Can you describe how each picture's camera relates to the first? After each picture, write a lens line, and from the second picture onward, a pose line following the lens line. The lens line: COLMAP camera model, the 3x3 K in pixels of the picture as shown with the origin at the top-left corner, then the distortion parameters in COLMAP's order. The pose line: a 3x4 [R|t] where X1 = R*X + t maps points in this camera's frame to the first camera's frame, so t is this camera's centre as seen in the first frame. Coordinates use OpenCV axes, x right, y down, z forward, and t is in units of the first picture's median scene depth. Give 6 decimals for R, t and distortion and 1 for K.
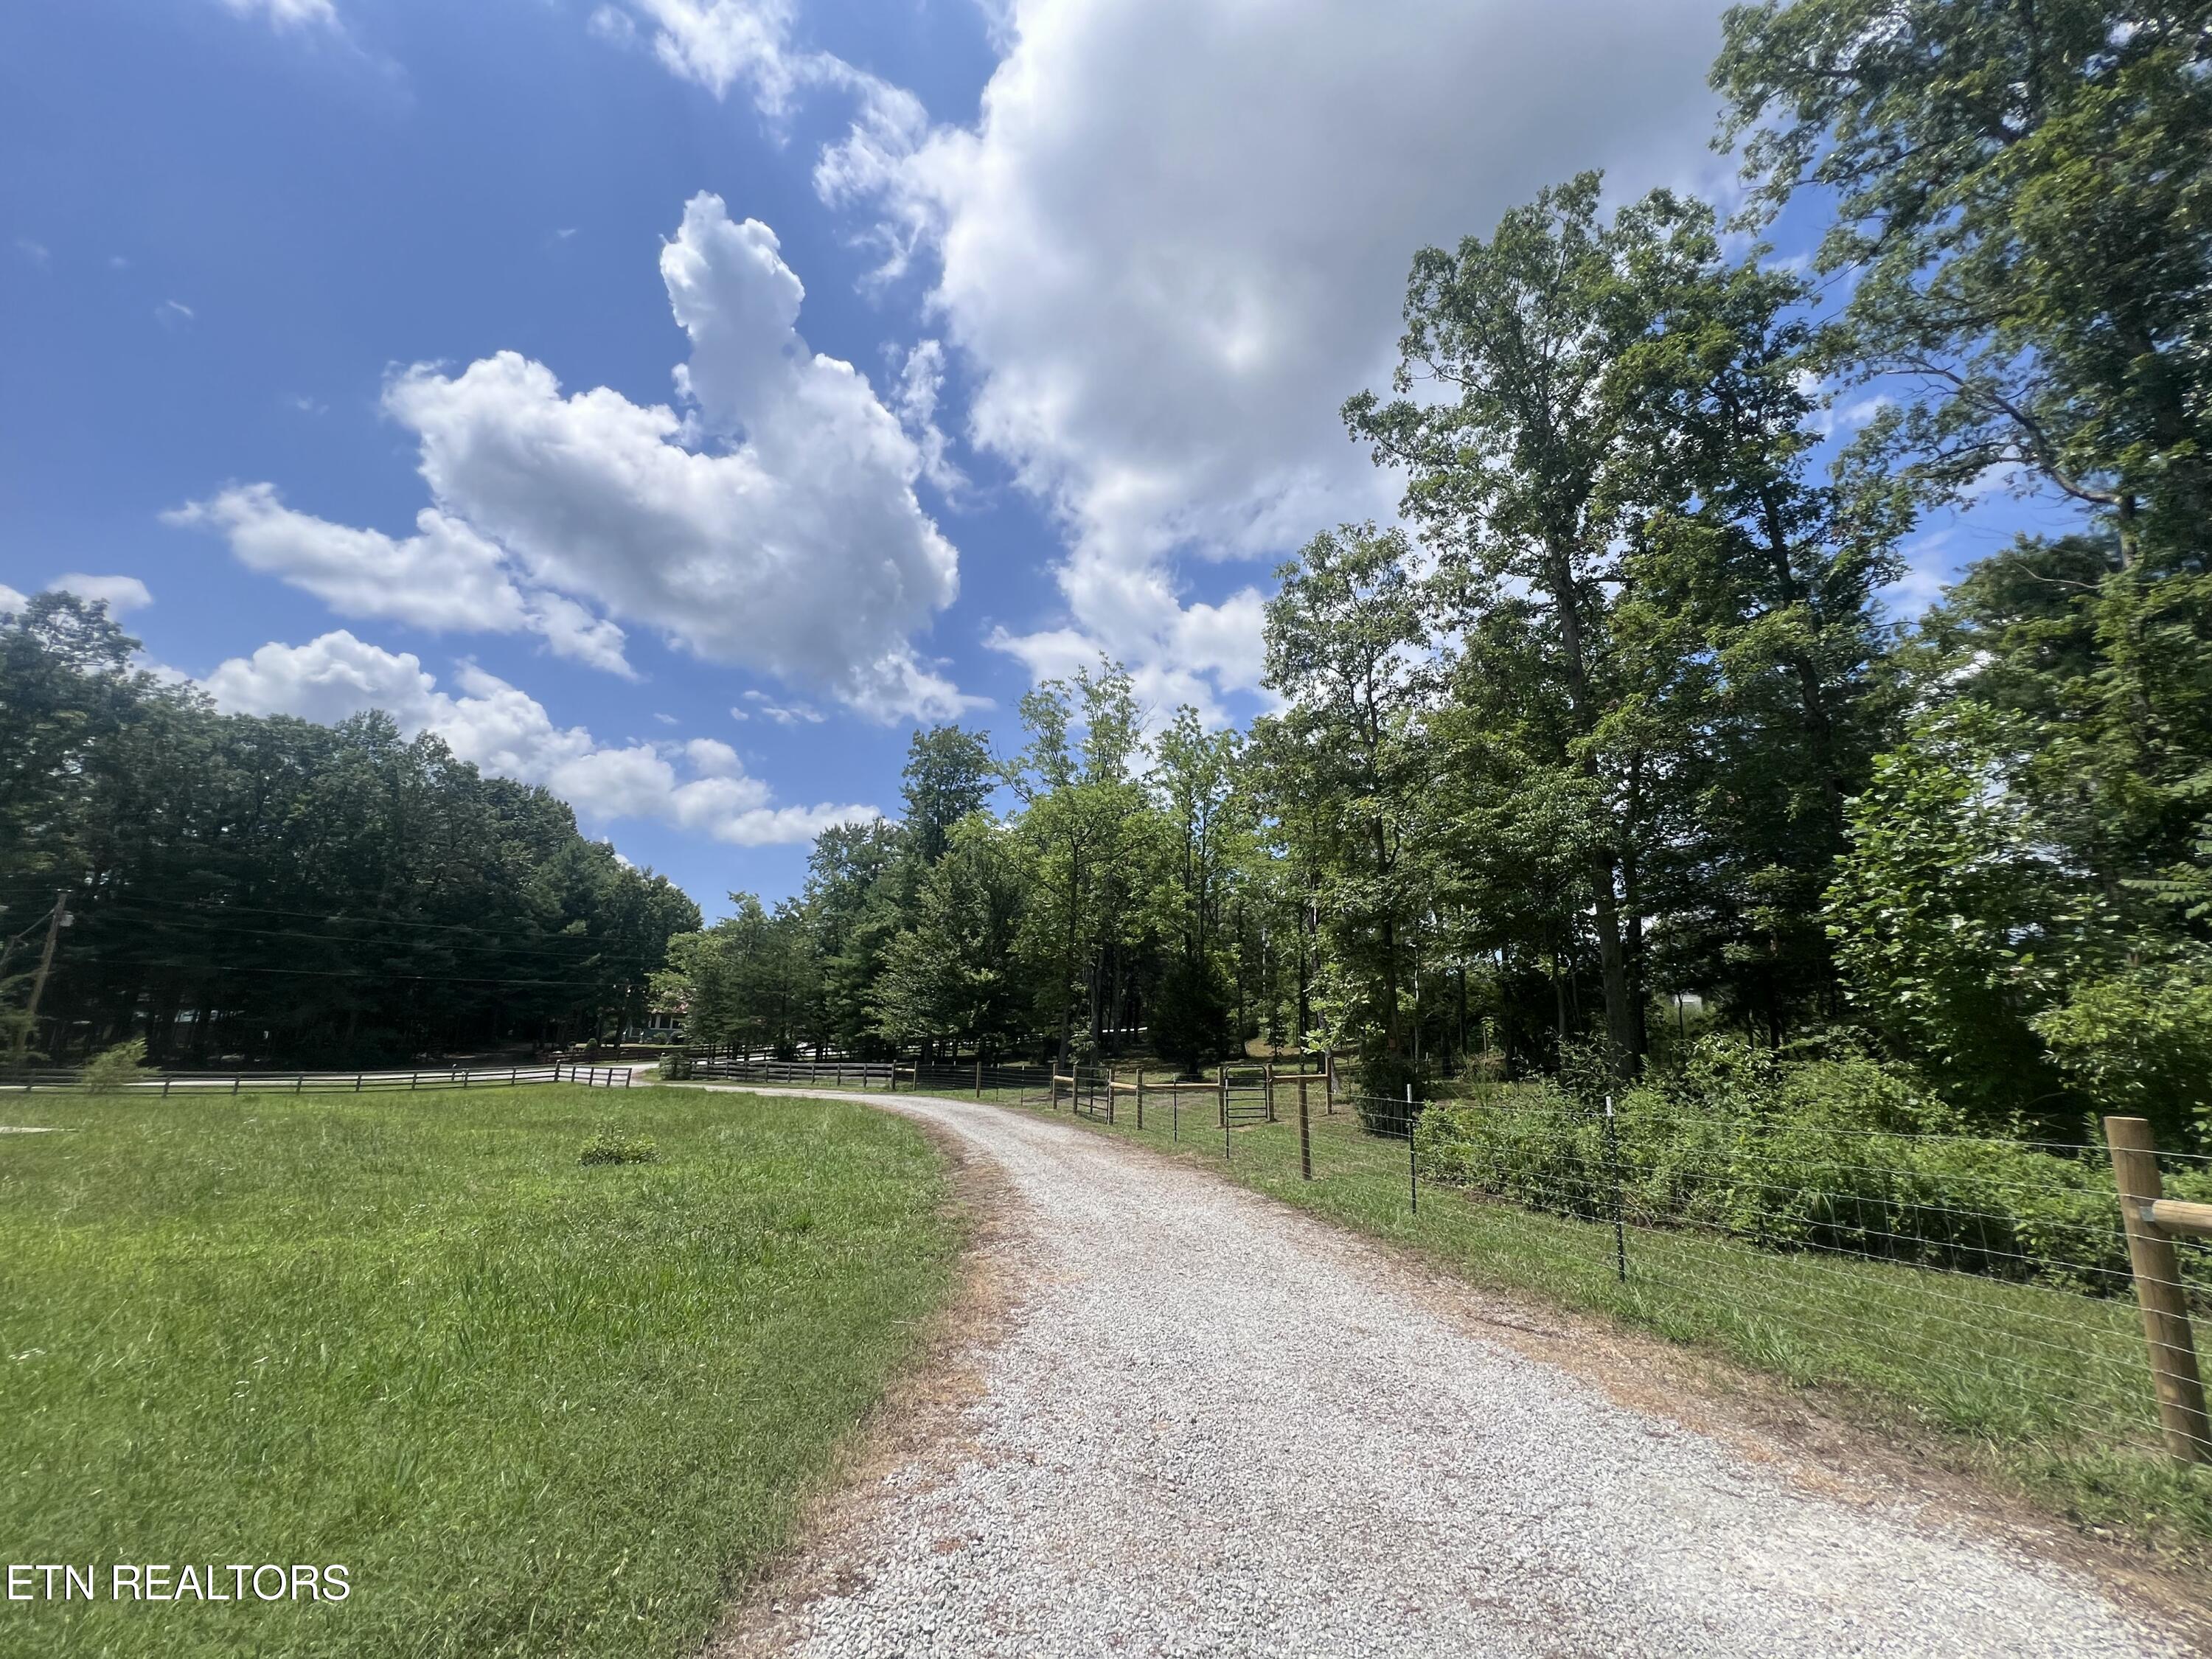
lens RADIAL K [[893.0, 0, 1101.9], [0, 893.0, 833.7], [0, 0, 1]] dist [-0.000617, -0.000334]
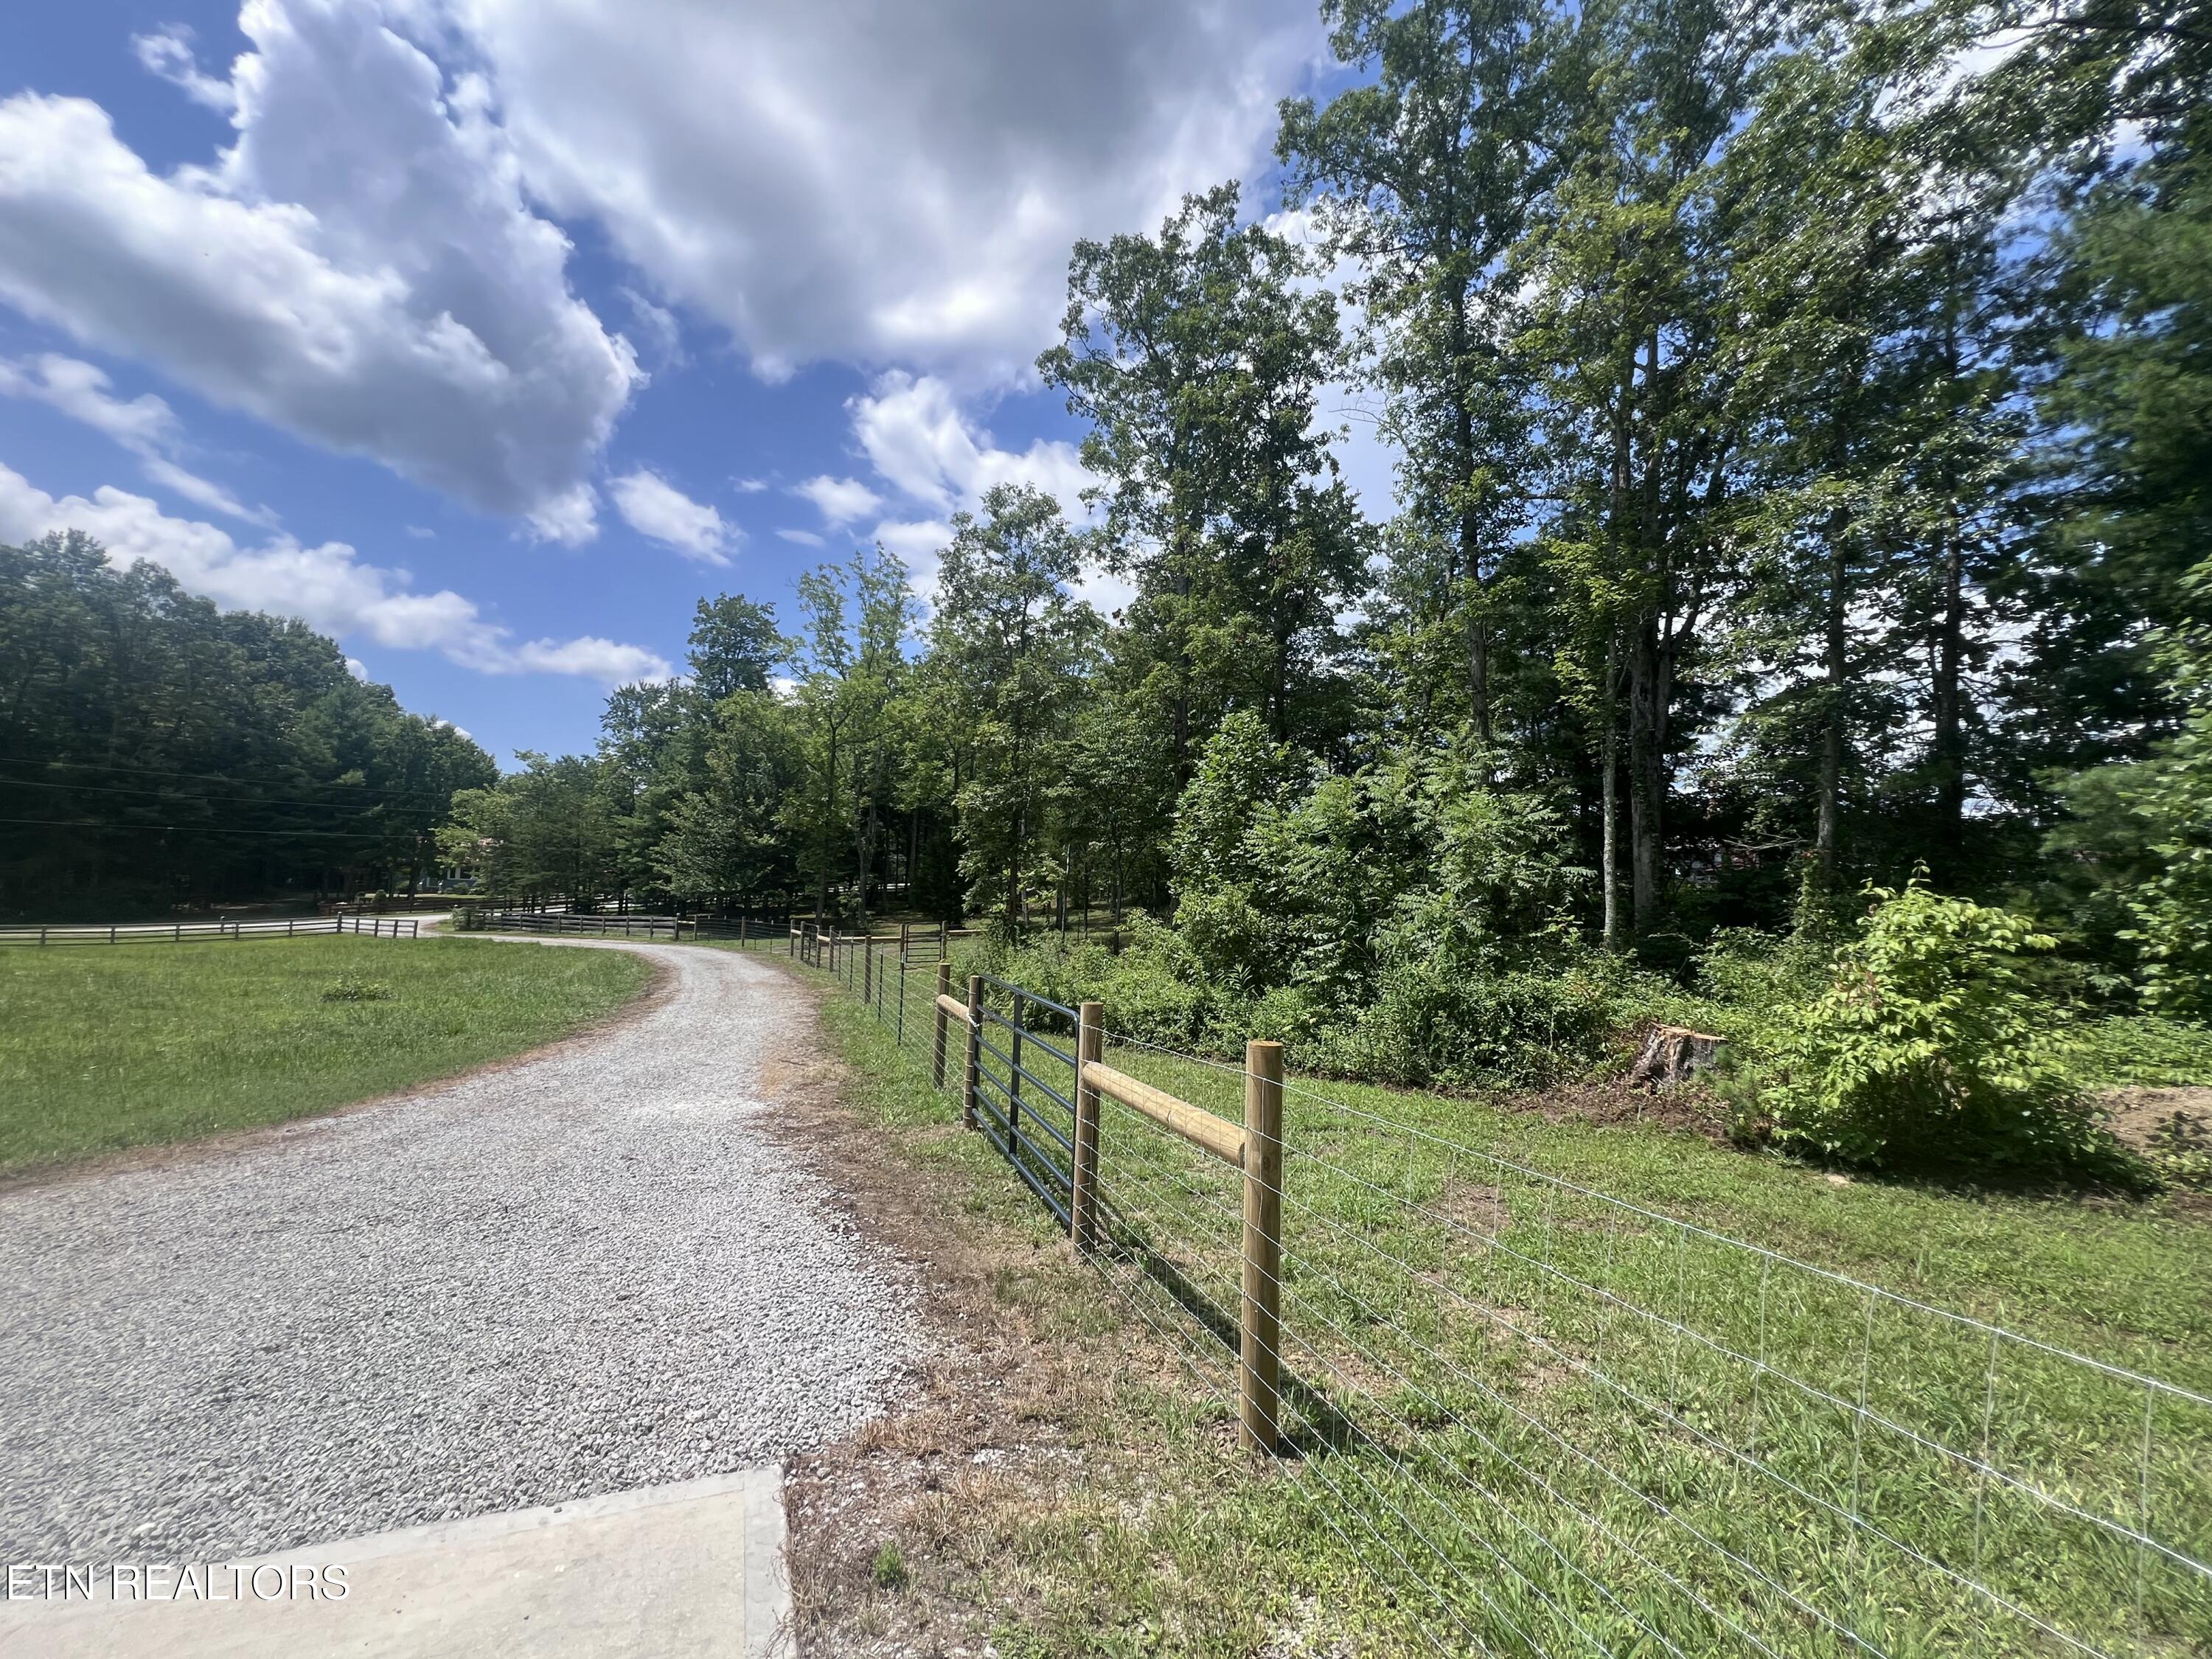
lens RADIAL K [[889.5, 0, 1099.1], [0, 889.5, 837.6], [0, 0, 1]] dist [0.001698, 0.000342]
pose [[0.987543, 0.014350, 0.156695, 0.089924], [-0.040677, 0.985264, 0.166131, -0.035500], [-0.152002, -0.170435, 0.973574, -0.110495]]
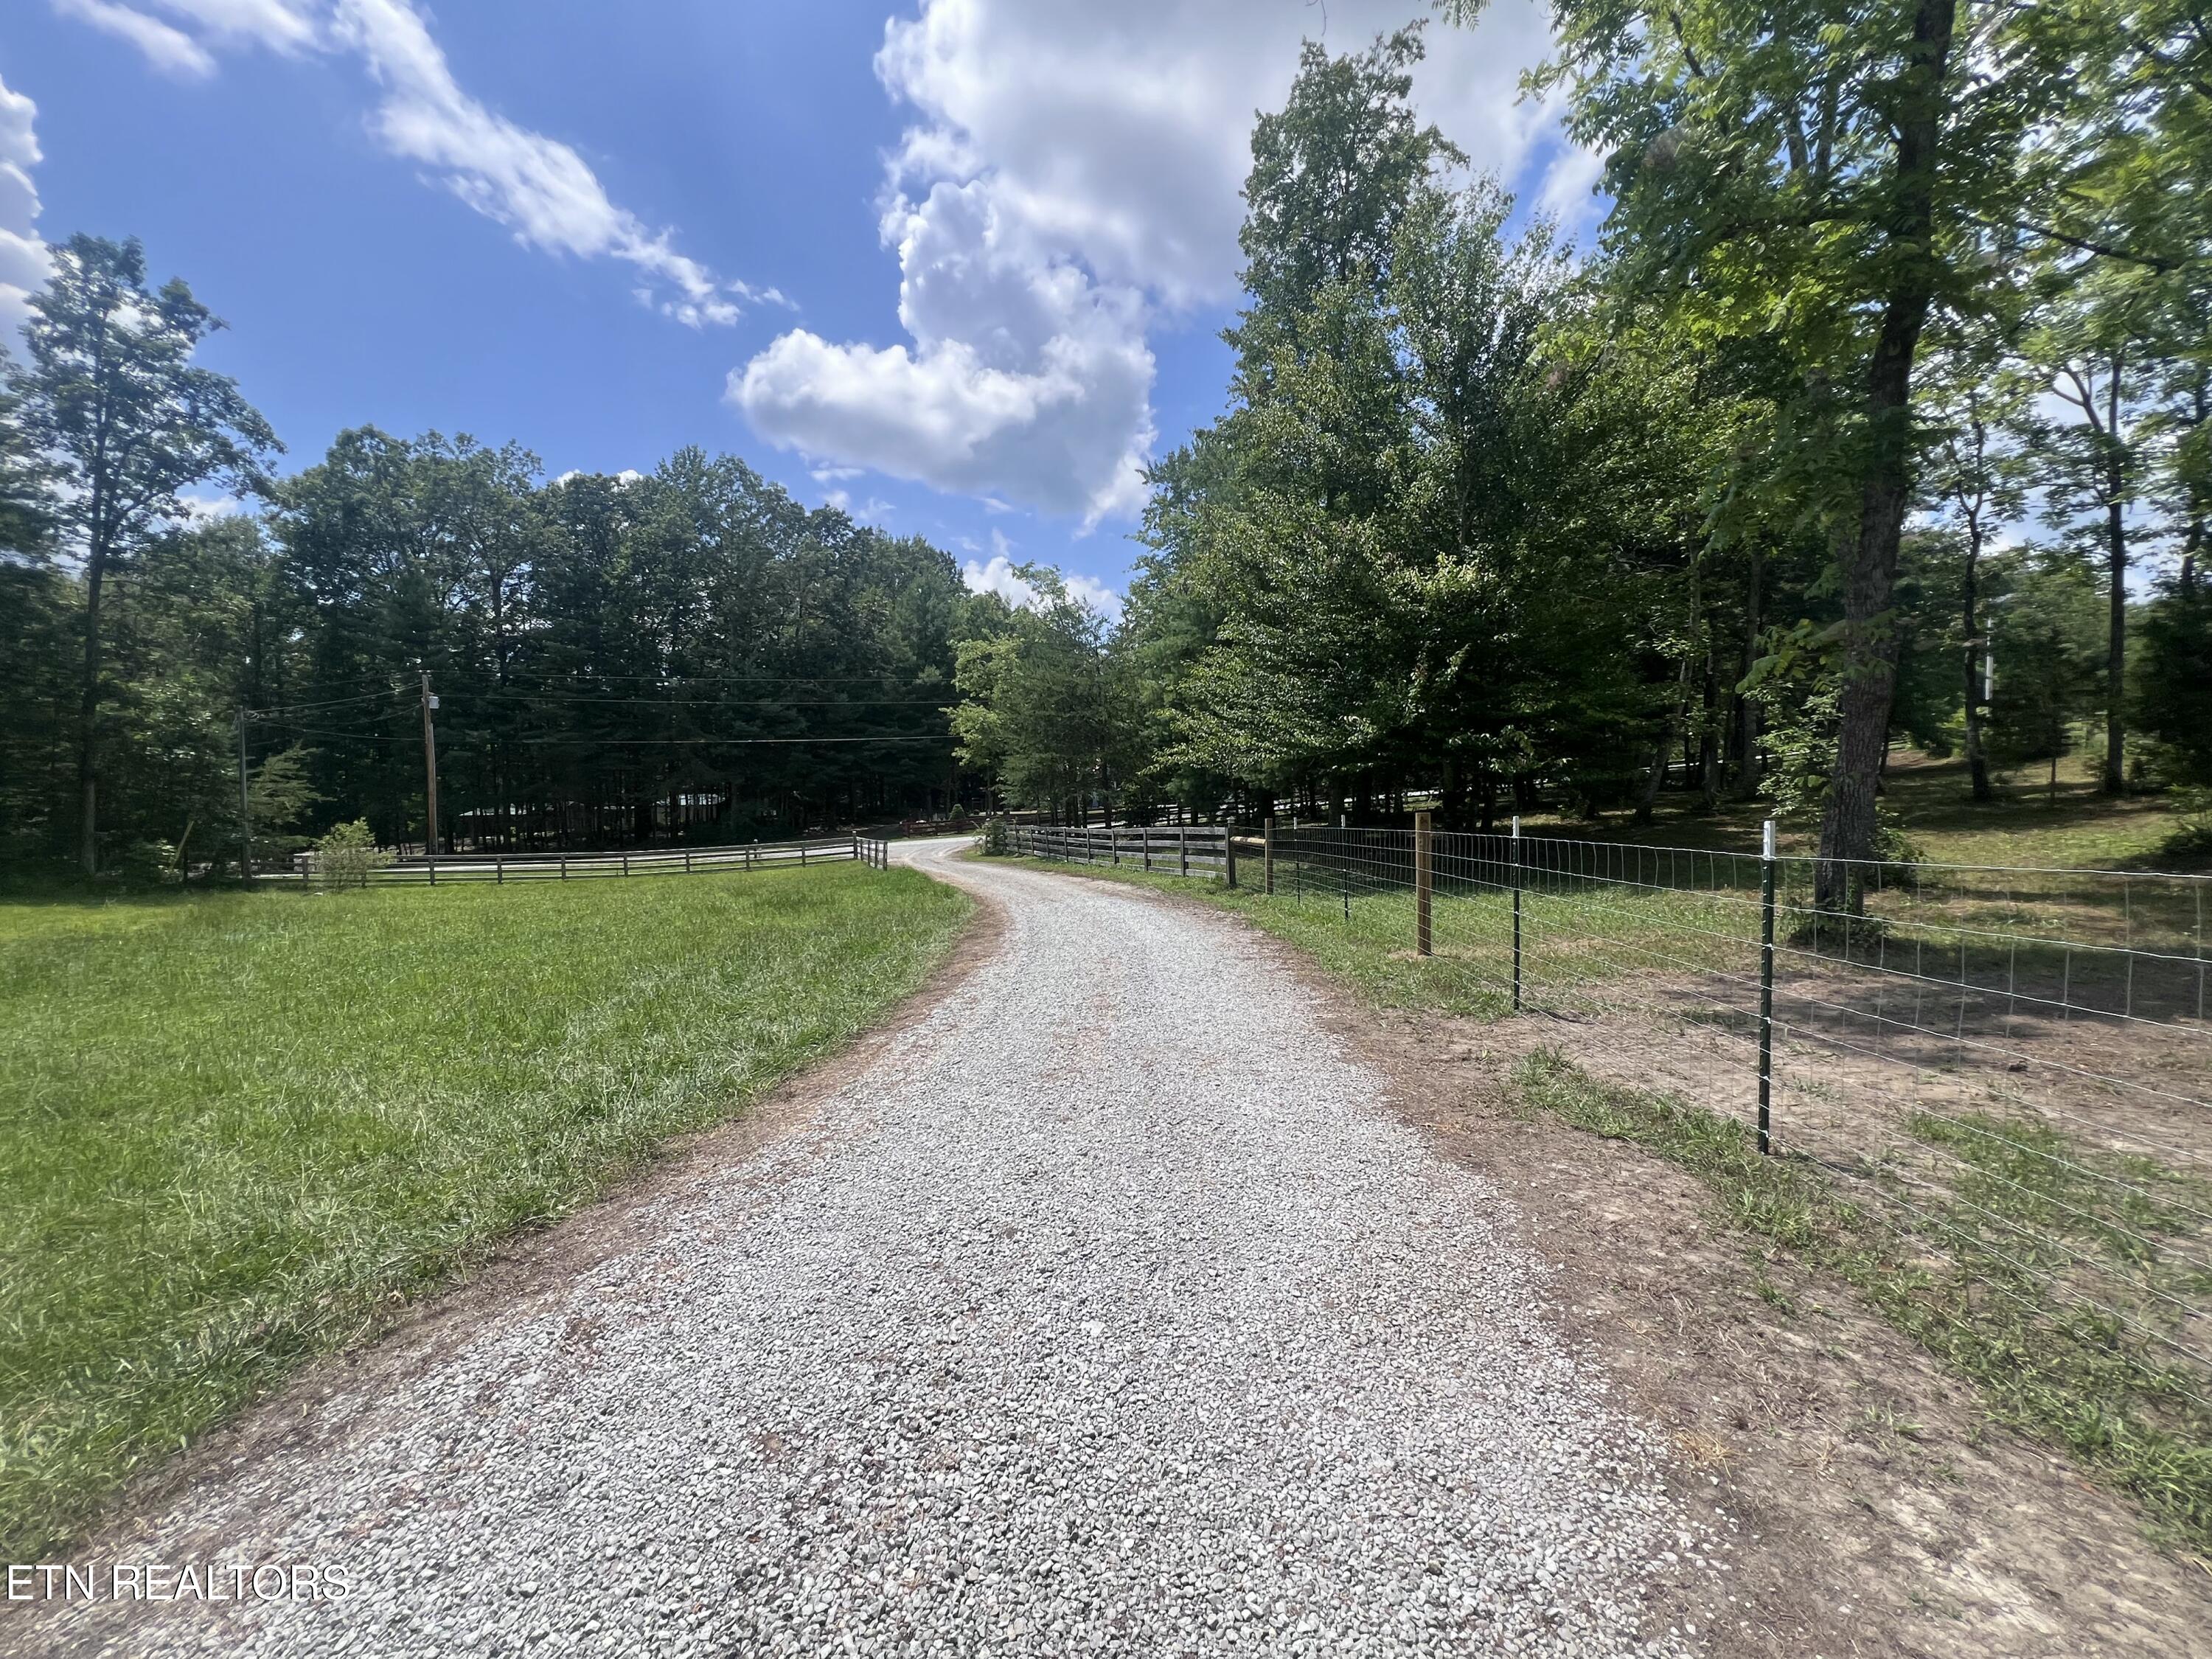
lens RADIAL K [[889.5, 0, 1103.0], [0, 889.5, 828.6], [0, 0, 1]] dist [0.001698, 0.000342]
pose [[0.867602, -0.021663, -0.496787, -0.065214], [0.146653, 0.965761, 0.214006, 0.134665], [0.475142, -0.258527, 0.841073, 0.521084]]
